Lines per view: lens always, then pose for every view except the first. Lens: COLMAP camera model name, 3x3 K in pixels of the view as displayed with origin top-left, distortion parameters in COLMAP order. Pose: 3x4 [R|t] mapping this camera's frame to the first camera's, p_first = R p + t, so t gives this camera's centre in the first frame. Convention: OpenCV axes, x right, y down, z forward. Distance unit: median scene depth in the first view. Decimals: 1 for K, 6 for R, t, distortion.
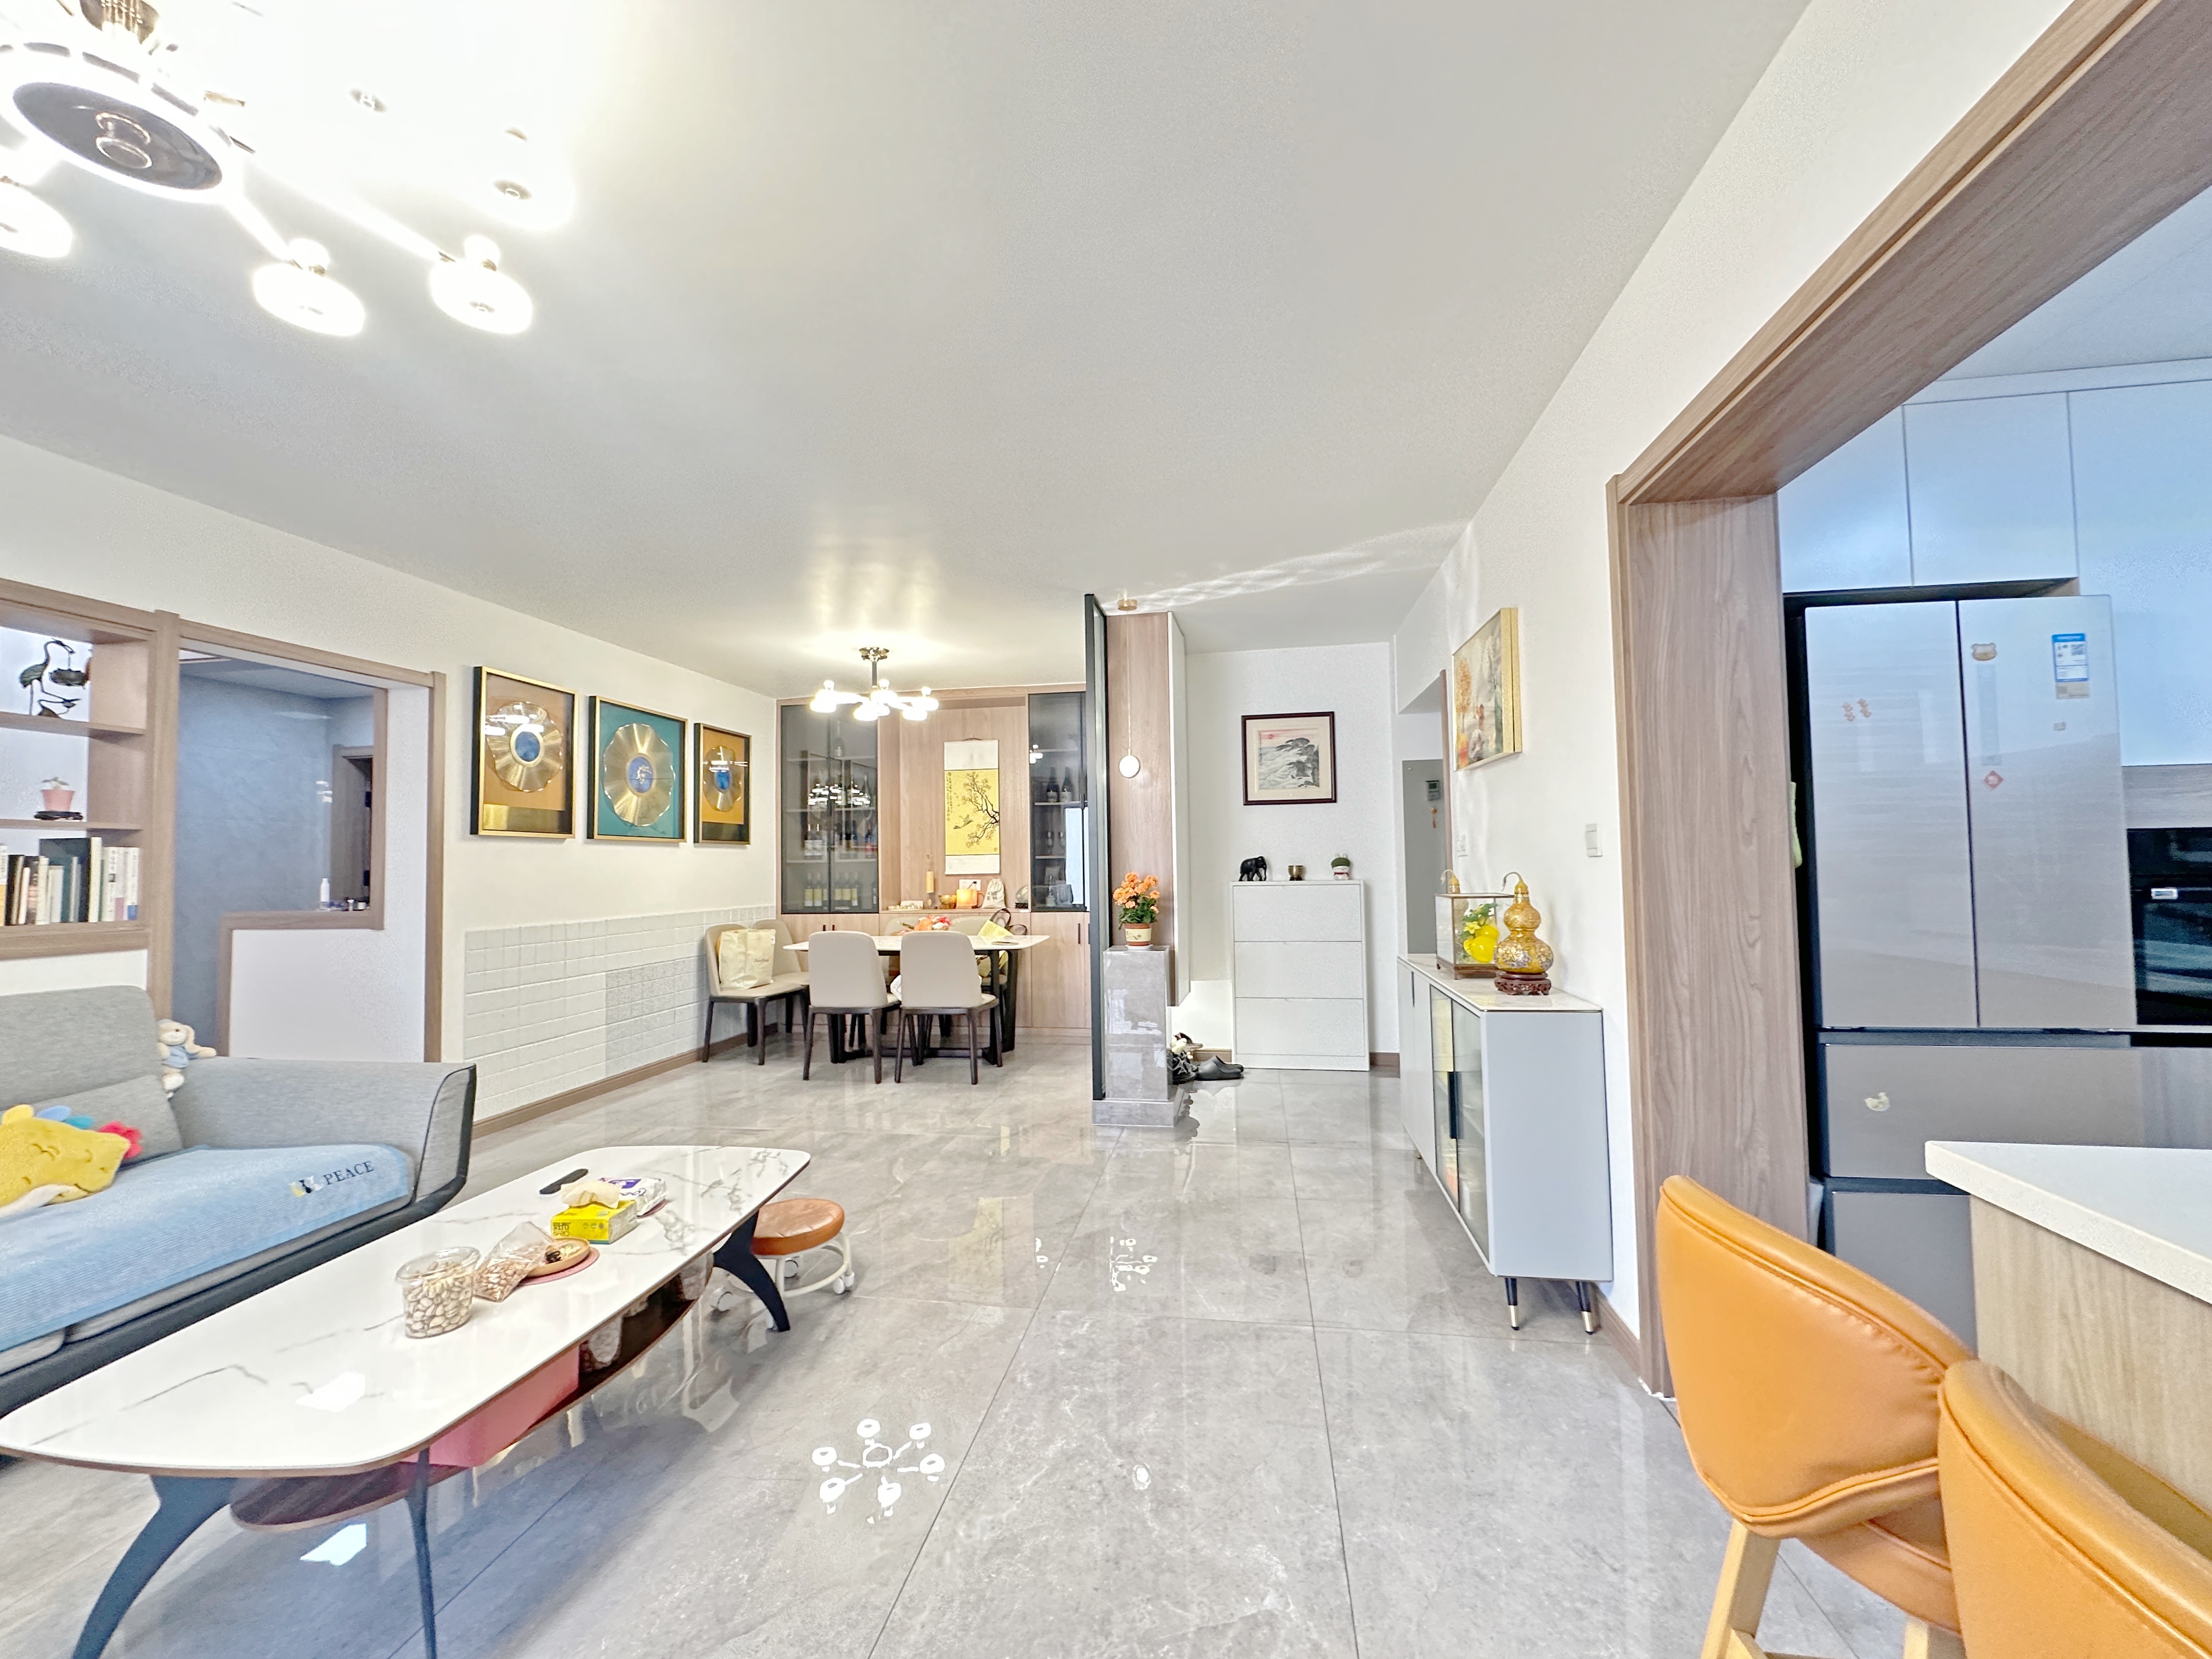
lens RADIAL K [[890.3, 0, 1106.0], [0, 890.3, 829.5], [0, 0, 1]] dist [-0.000501, 0.000290]
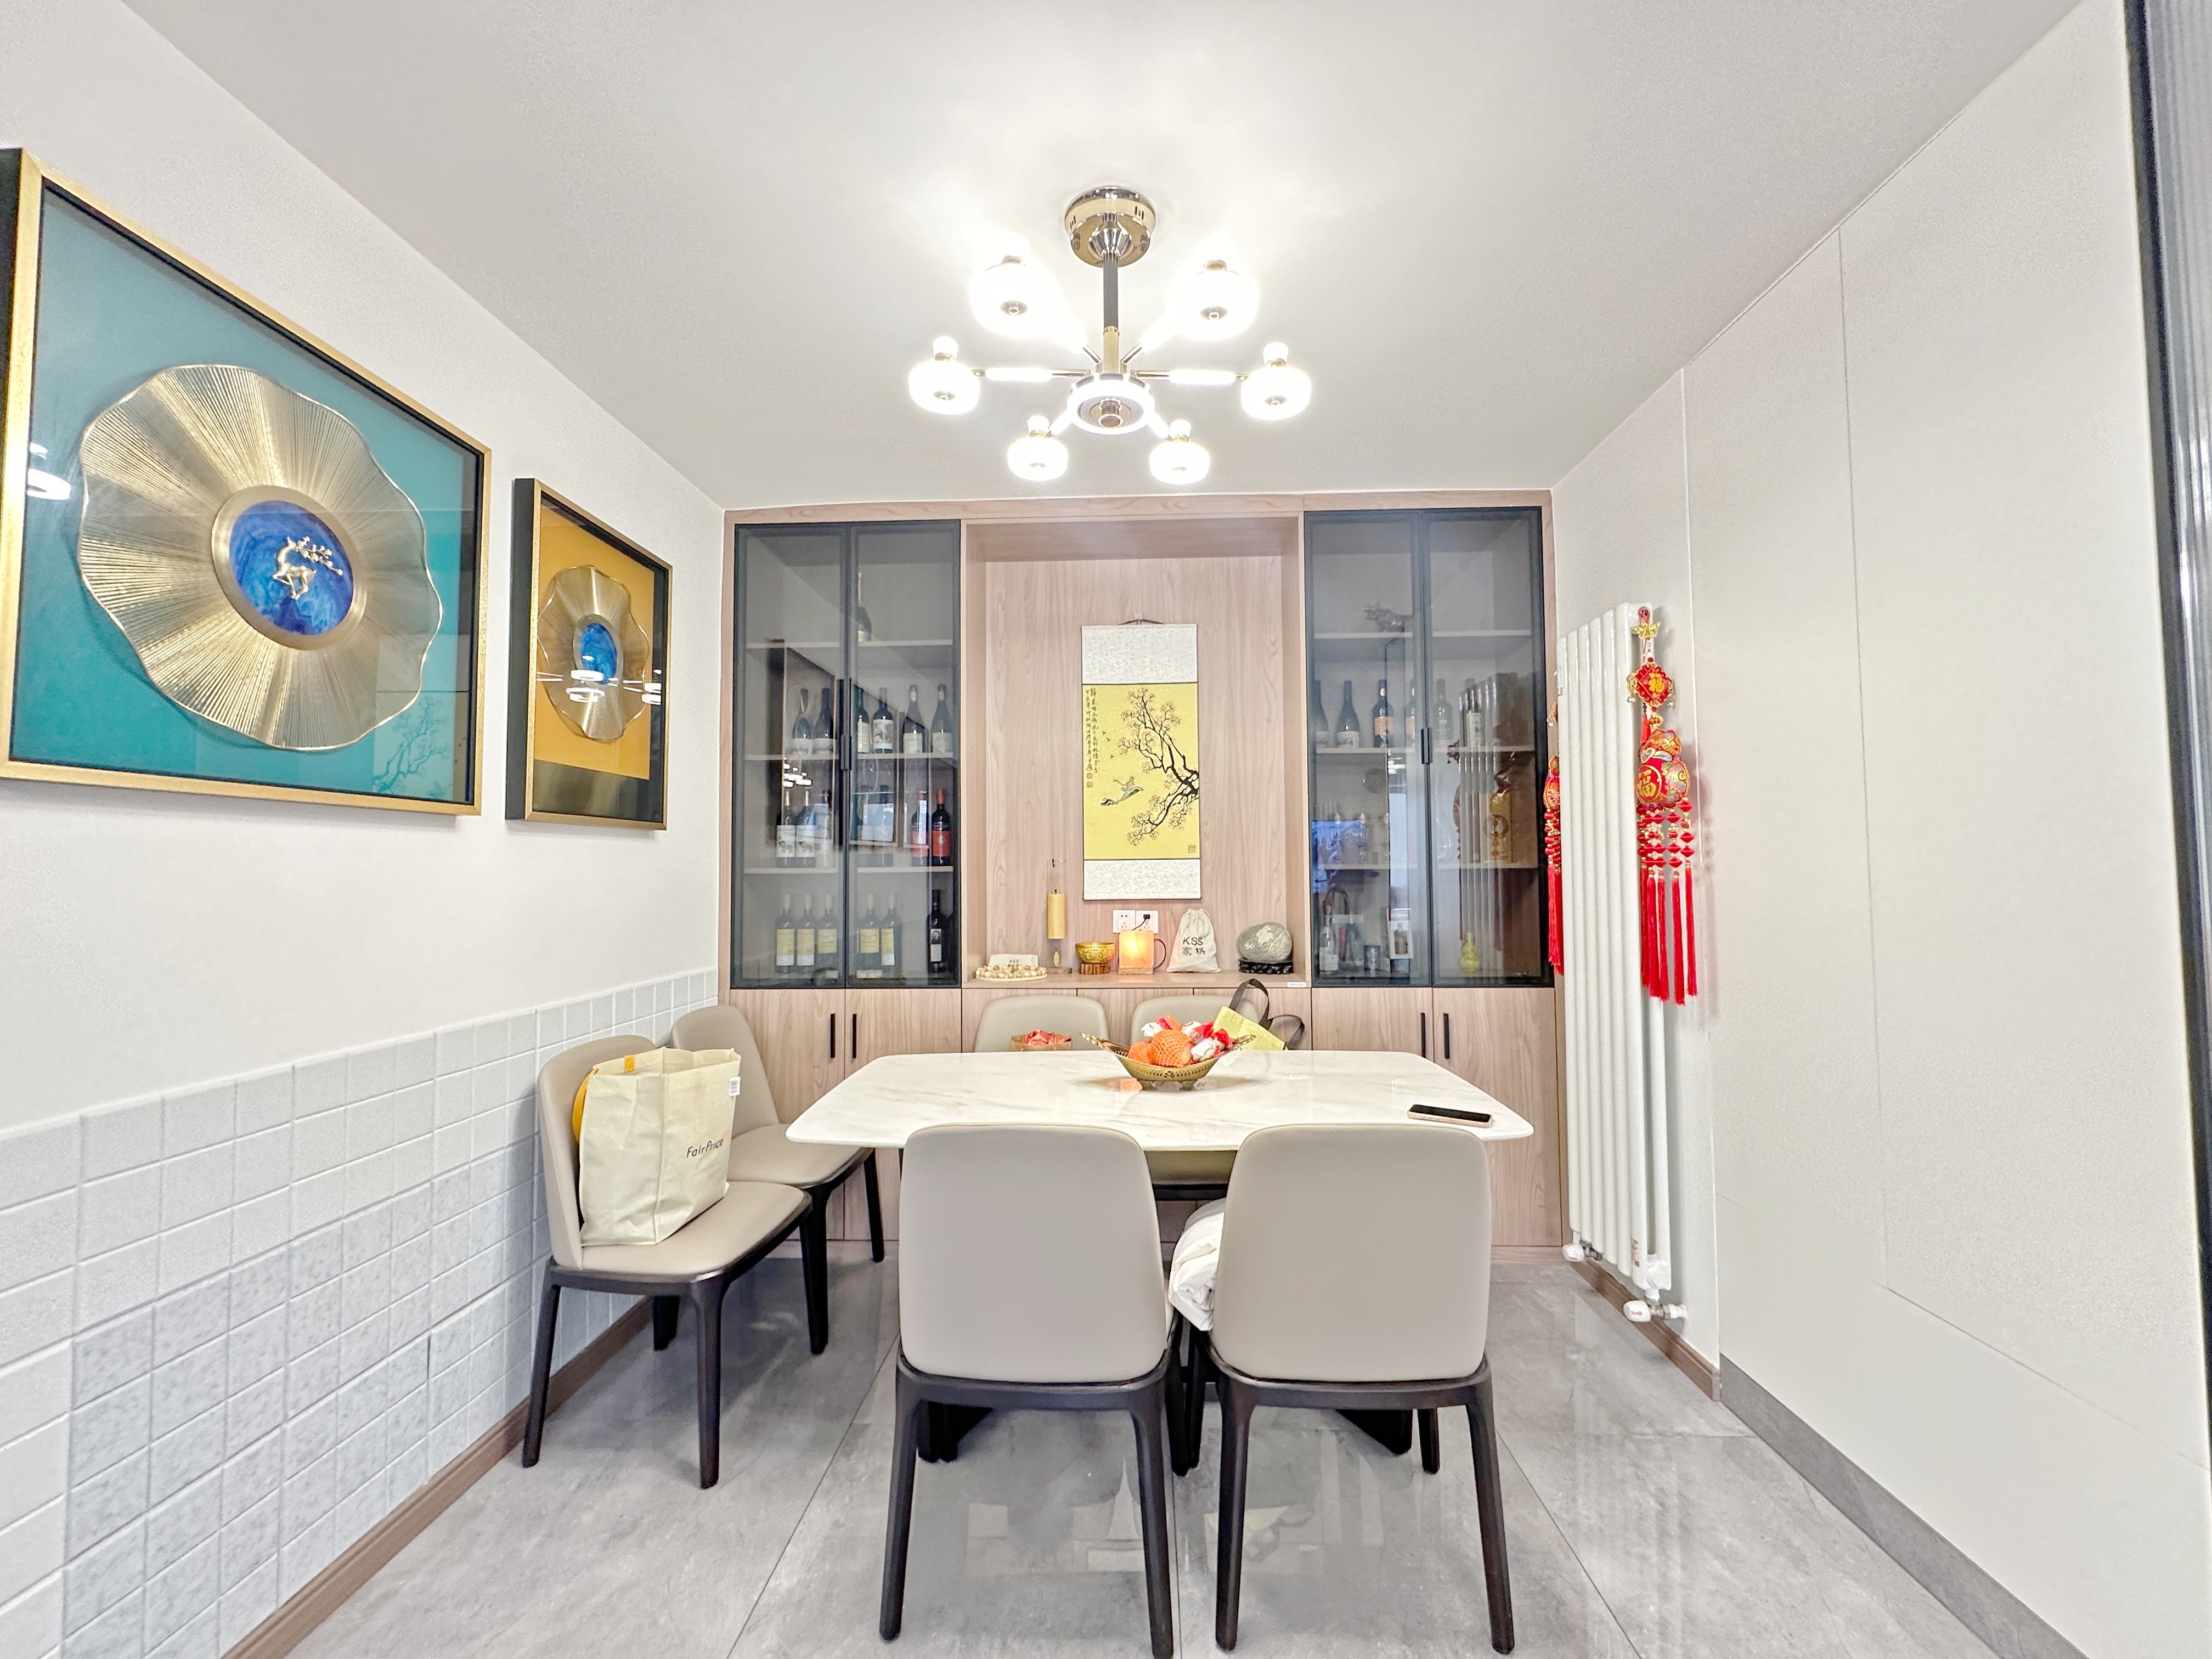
lens RADIAL K [[890.3, 0, 1106.0], [0, 890.3, 829.5], [0, 0, 1]] dist [-0.000501, 0.000290]
pose [[0.992502, 0.013917, 0.121434, -0.245843], [-0.013285, 0.999894, -0.006012, 0.016536], [-0.121505, 0.004353, 0.992581, 0.563679]]
